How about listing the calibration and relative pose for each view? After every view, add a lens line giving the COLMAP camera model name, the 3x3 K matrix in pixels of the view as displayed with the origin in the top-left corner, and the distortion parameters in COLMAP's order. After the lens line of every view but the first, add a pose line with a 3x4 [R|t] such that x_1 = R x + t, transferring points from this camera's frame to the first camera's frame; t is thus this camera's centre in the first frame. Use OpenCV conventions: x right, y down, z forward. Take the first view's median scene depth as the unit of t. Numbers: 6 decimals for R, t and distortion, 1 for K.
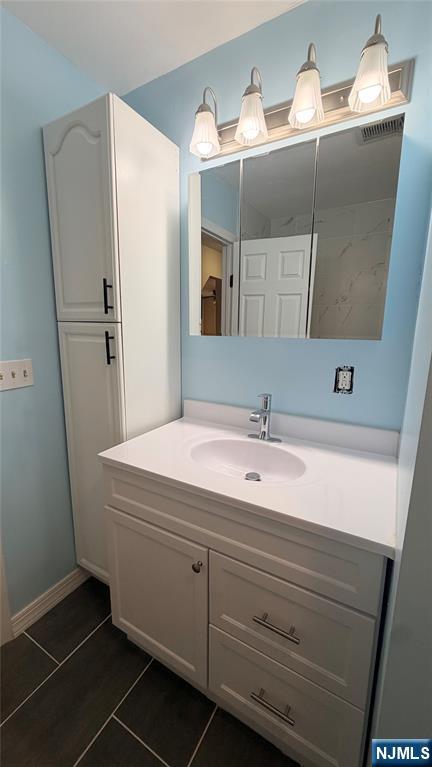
lens RADIAL K [[306.6, 0, 215.8], [0, 306.6, 380.6], [0, 0, 1]] dist [-0.001067, -0.000059]
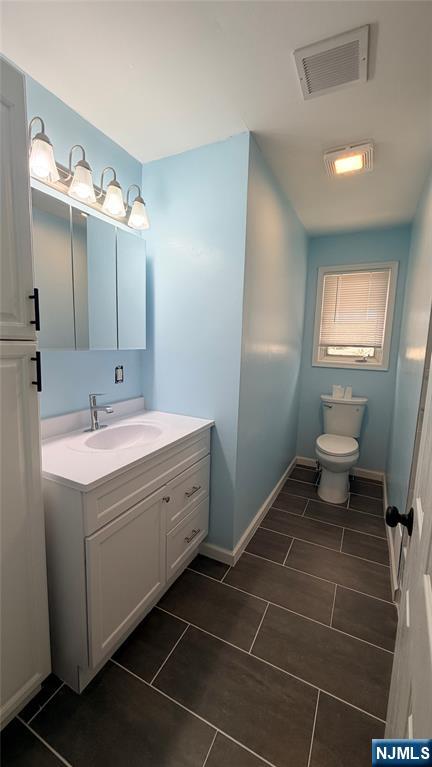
lens RADIAL K [[306.6, 0, 215.1], [0, 306.6, 383.6], [0, 0, 1]] dist [-0.001067, -0.000059]
pose [[-0.063622, -0.150317, 0.986589, -1.208257], [0.154580, 0.975176, 0.158546, -0.133468], [-0.985930, 0.162594, -0.038807, 0.576757]]
